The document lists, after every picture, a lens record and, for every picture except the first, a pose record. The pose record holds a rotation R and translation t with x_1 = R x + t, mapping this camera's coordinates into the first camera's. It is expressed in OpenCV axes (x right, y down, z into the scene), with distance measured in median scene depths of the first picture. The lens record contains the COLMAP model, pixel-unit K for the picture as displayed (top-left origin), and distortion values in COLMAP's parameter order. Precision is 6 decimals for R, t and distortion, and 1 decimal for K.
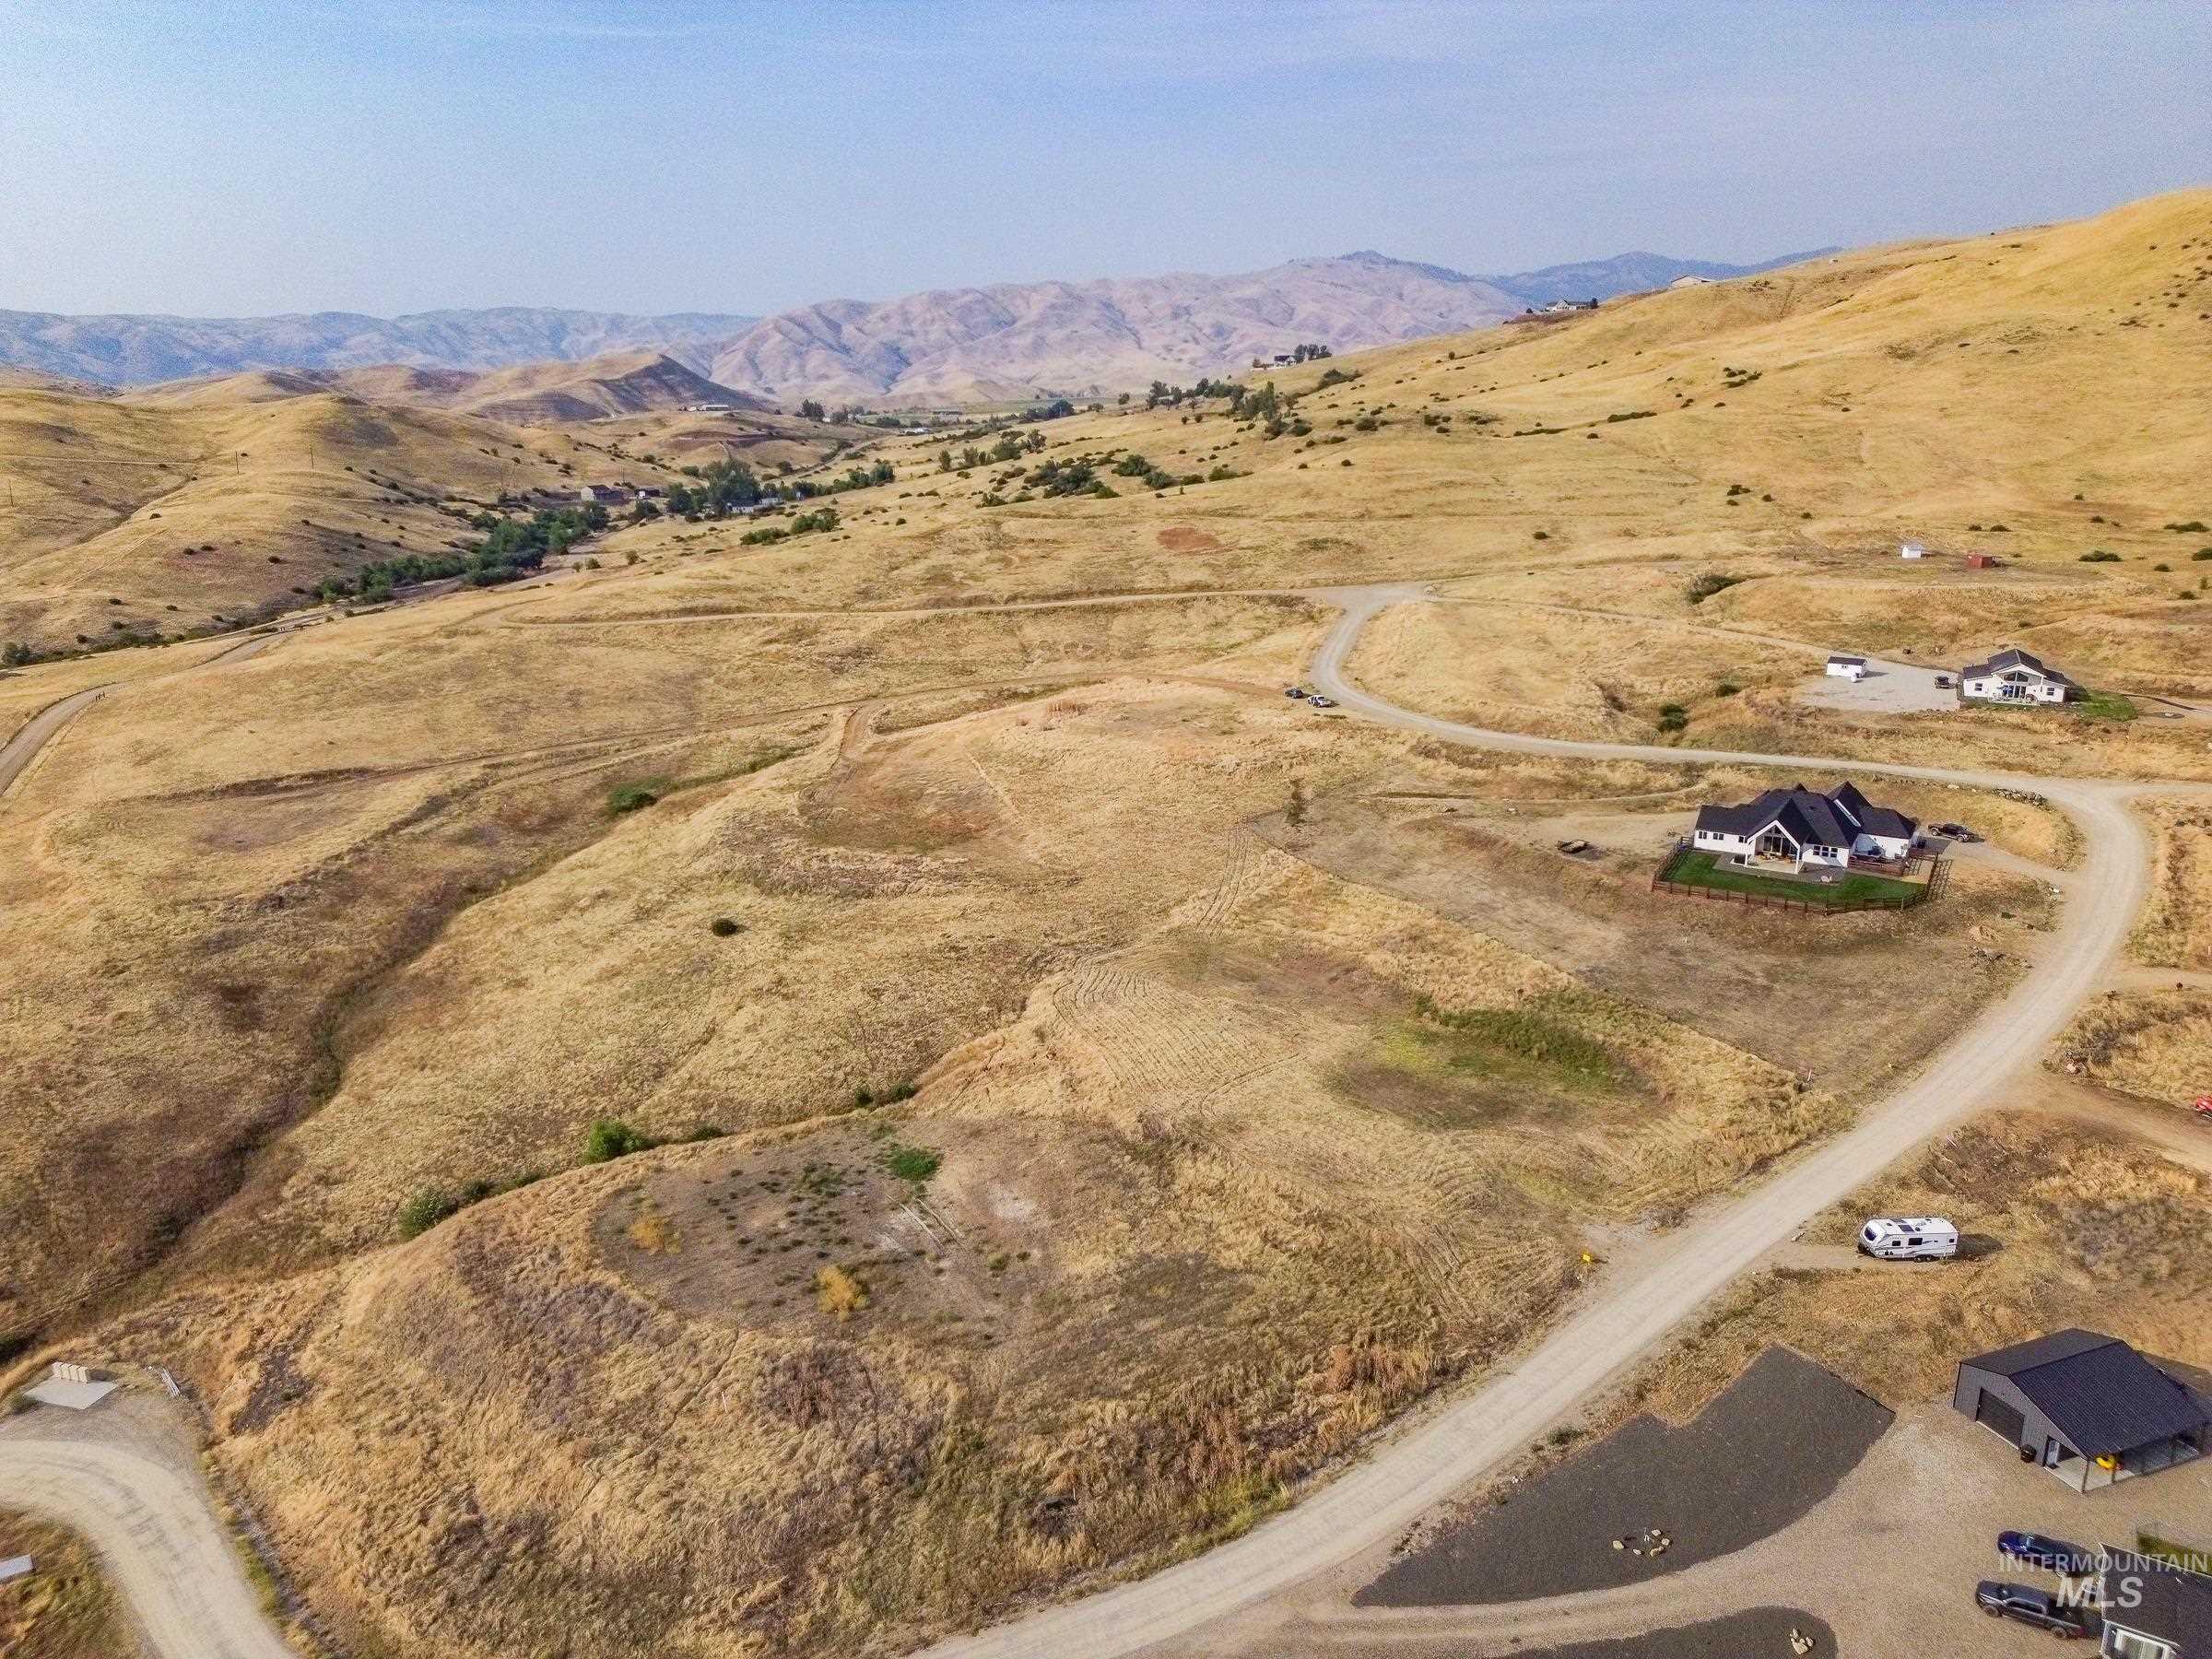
lens RADIAL K [[1546.4, 0, 1105.8], [0, 1546.4, 836.4], [0, 0, 1]] dist [0.080135, -0.084366]
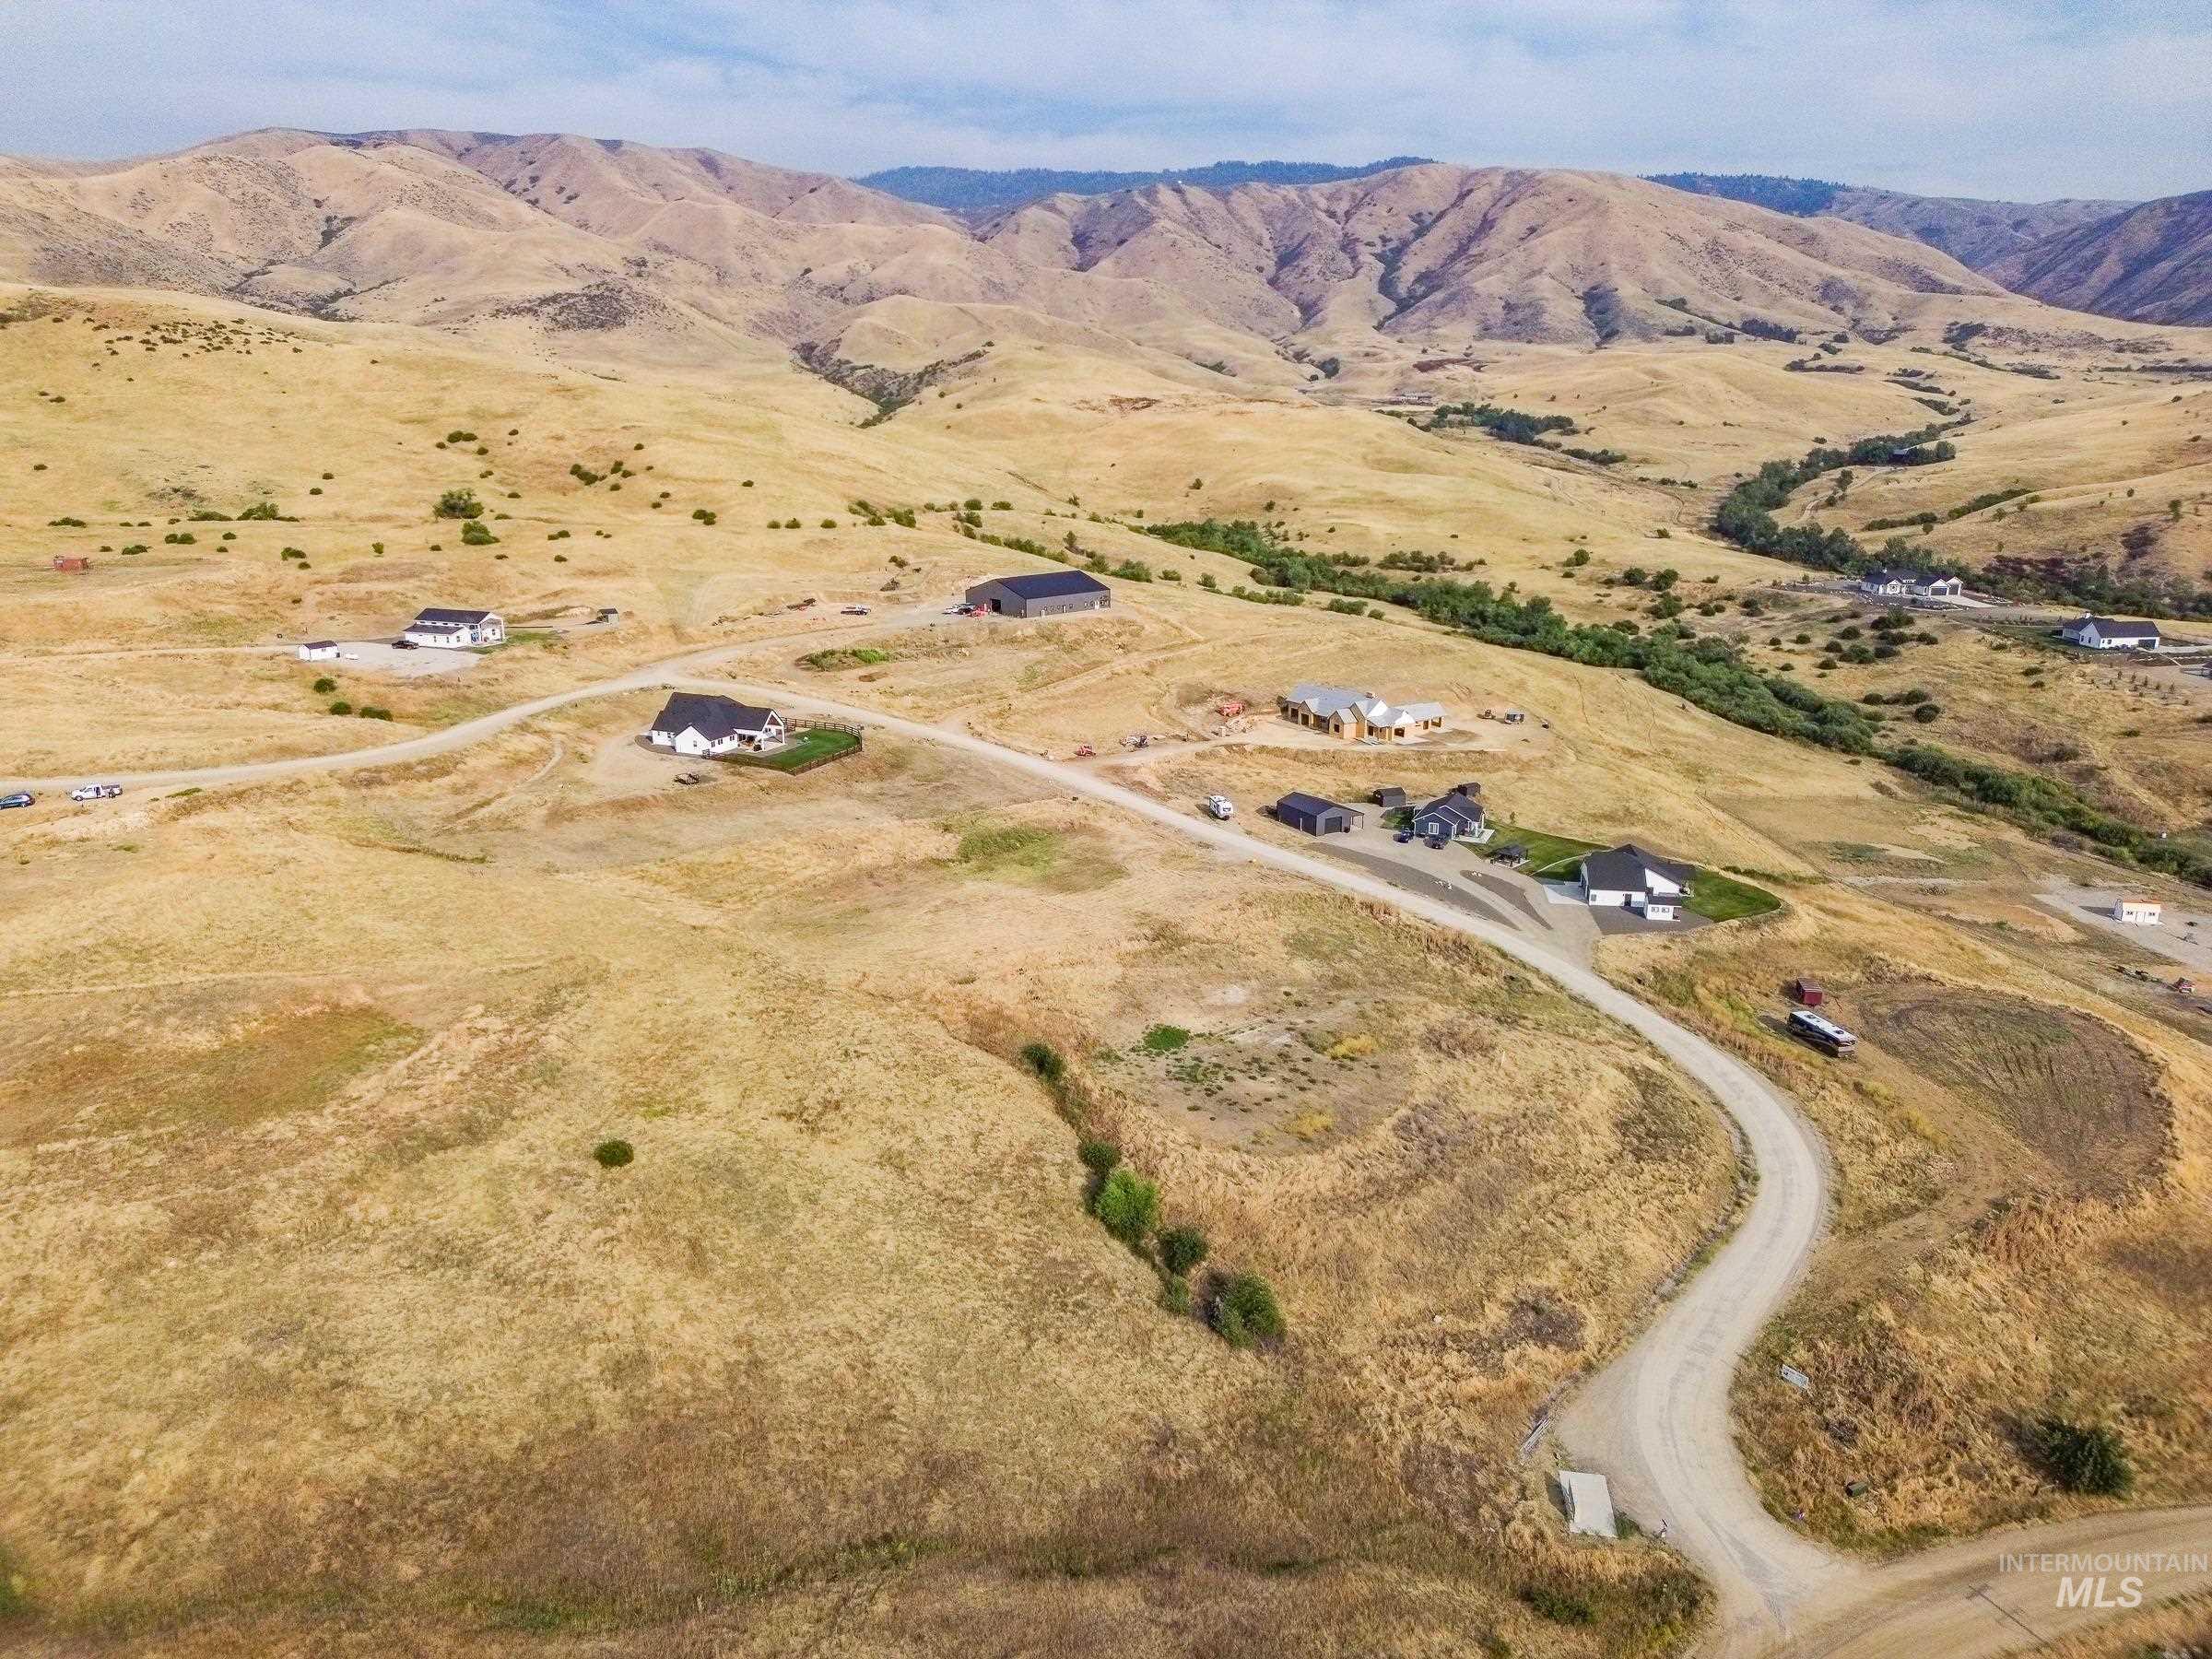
lens RADIAL K [[1546.4, 0, 1105.8], [0, 1546.4, 836.4], [0, 0, 1]] dist [0.080135, -0.084366]
pose [[-0.121474, -0.262036, 0.957382, -0.647360], [0.271272, 0.919041, 0.285962, -0.150781], [-0.954806, 0.294448, -0.040556, 0.558891]]
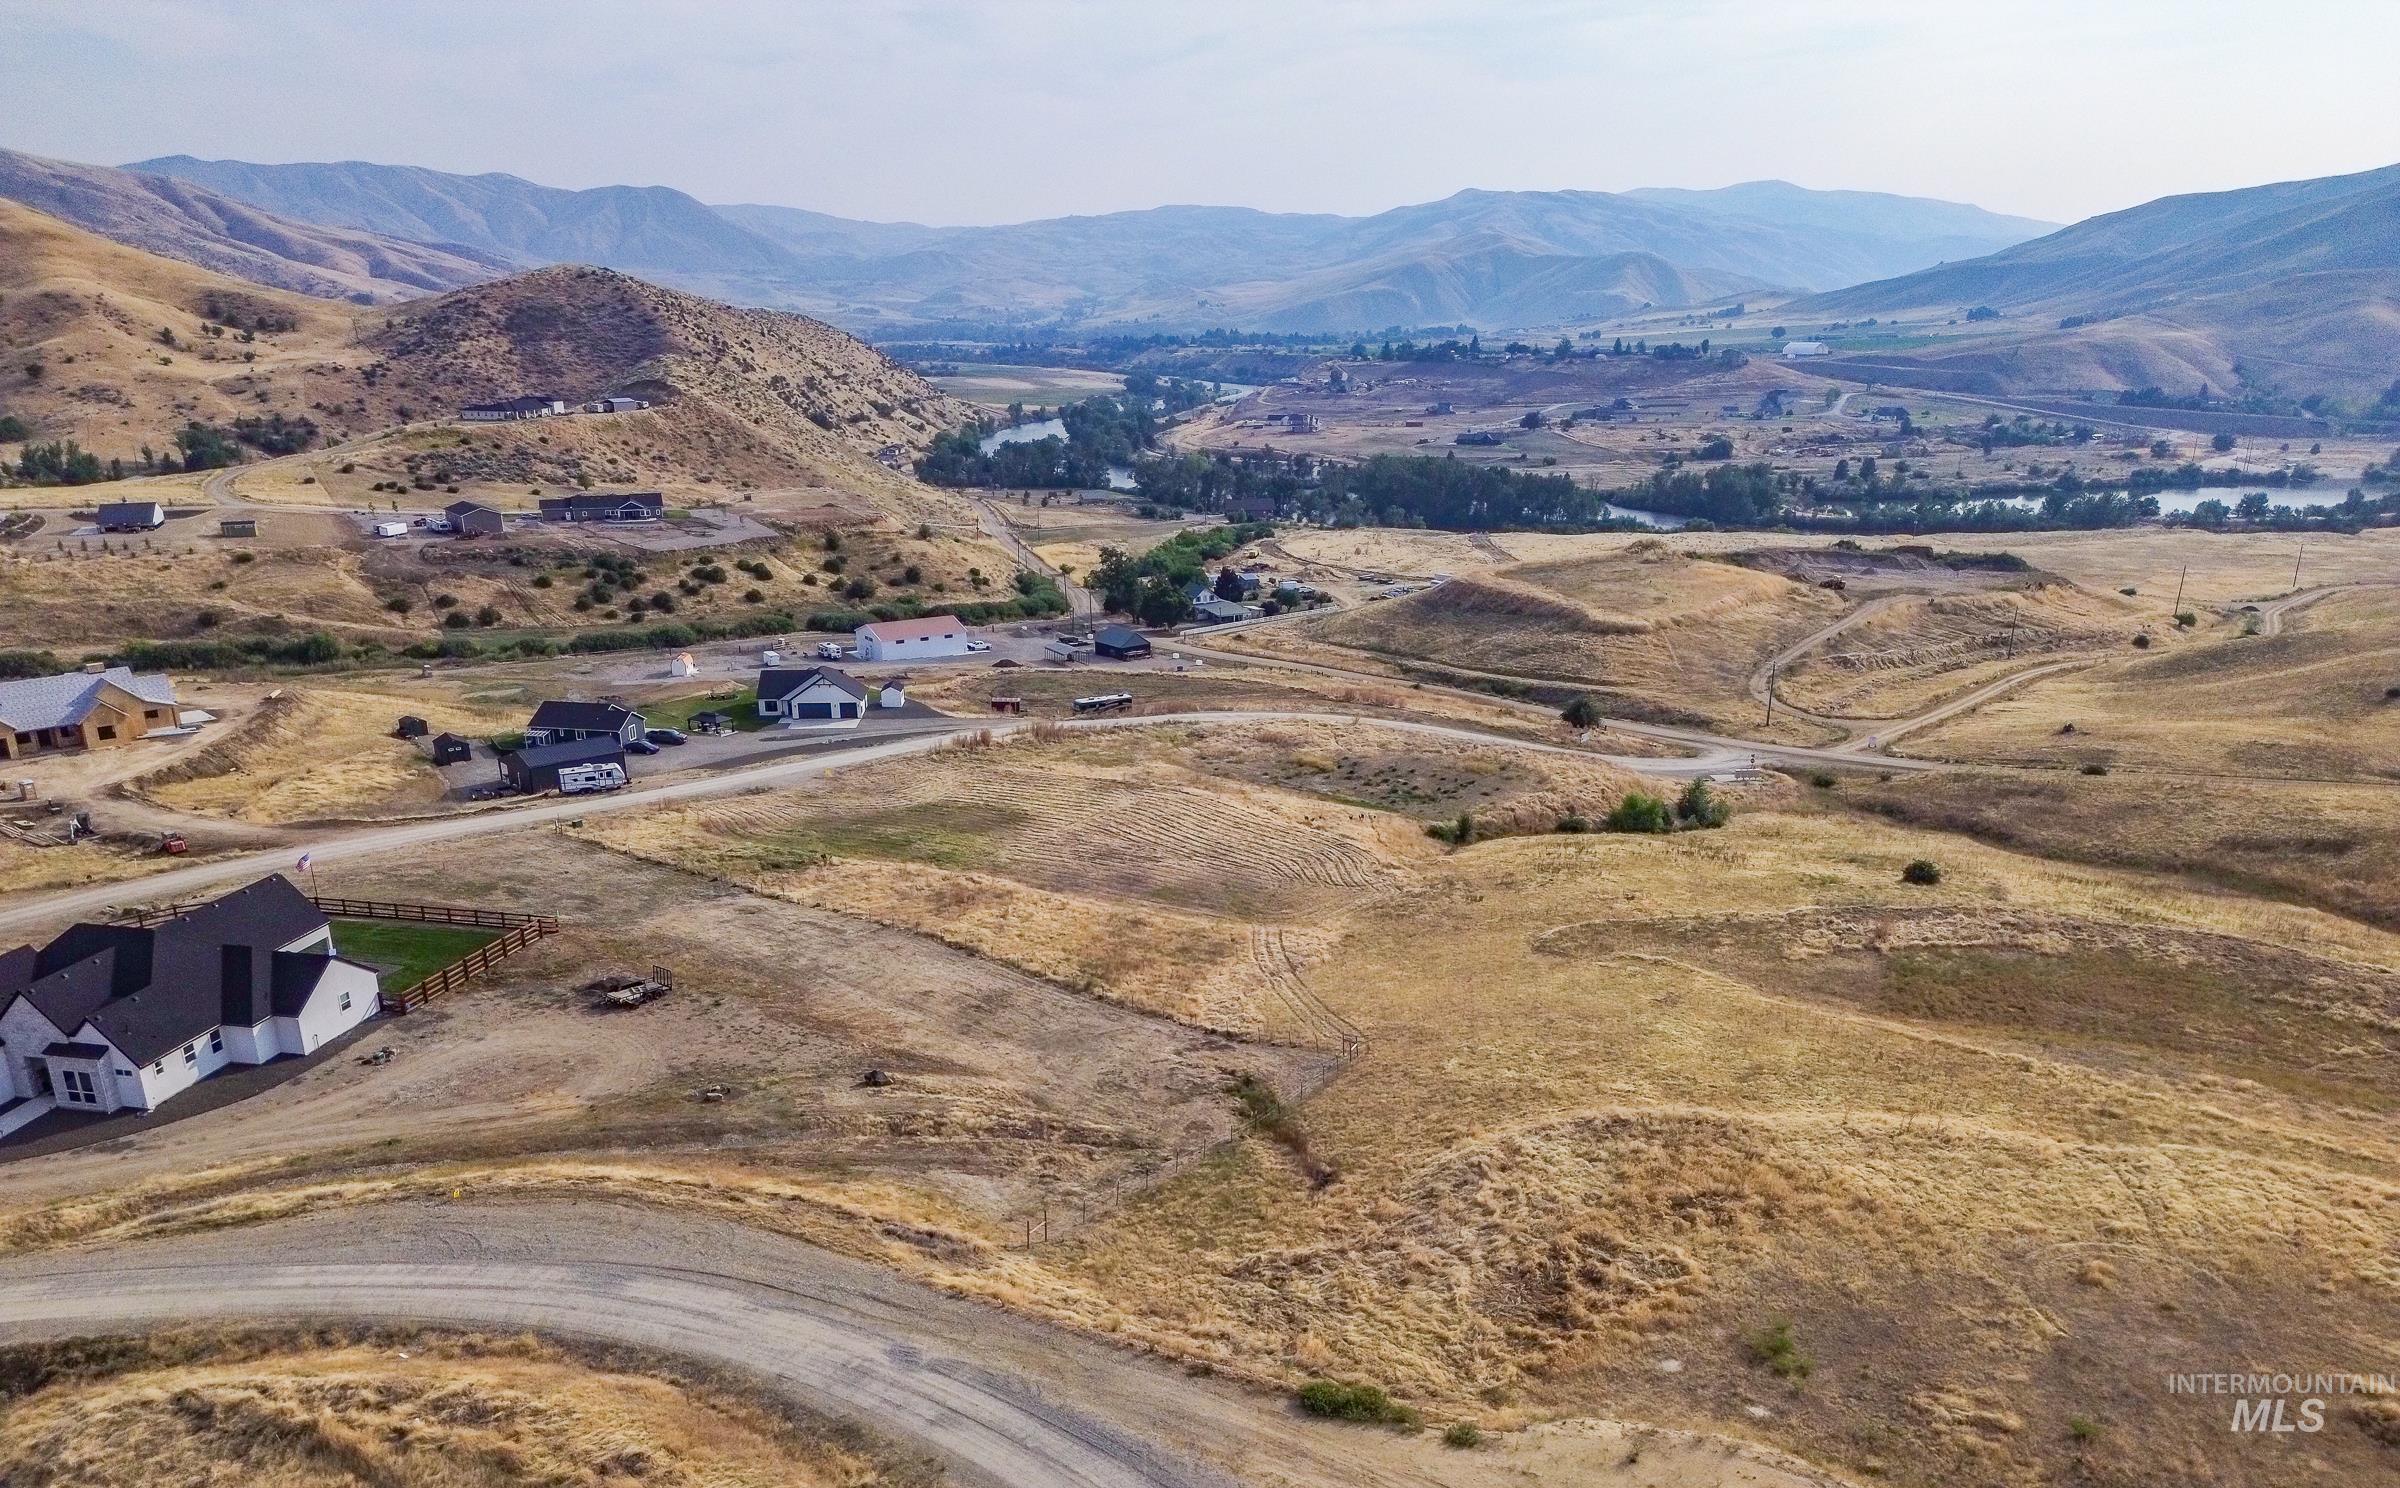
lens RADIAL K [[1689.0, 0, 1199.9], [0, 1689.0, 900.7], [0, 0, 1]] dist [0.073585, -0.080660]
pose [[-0.942323, 0.122226, -0.311589, 0.219599], [-0.081085, 0.819843, 0.566818, -0.247371], [0.324734, 0.559390, -0.762647, 1.072286]]
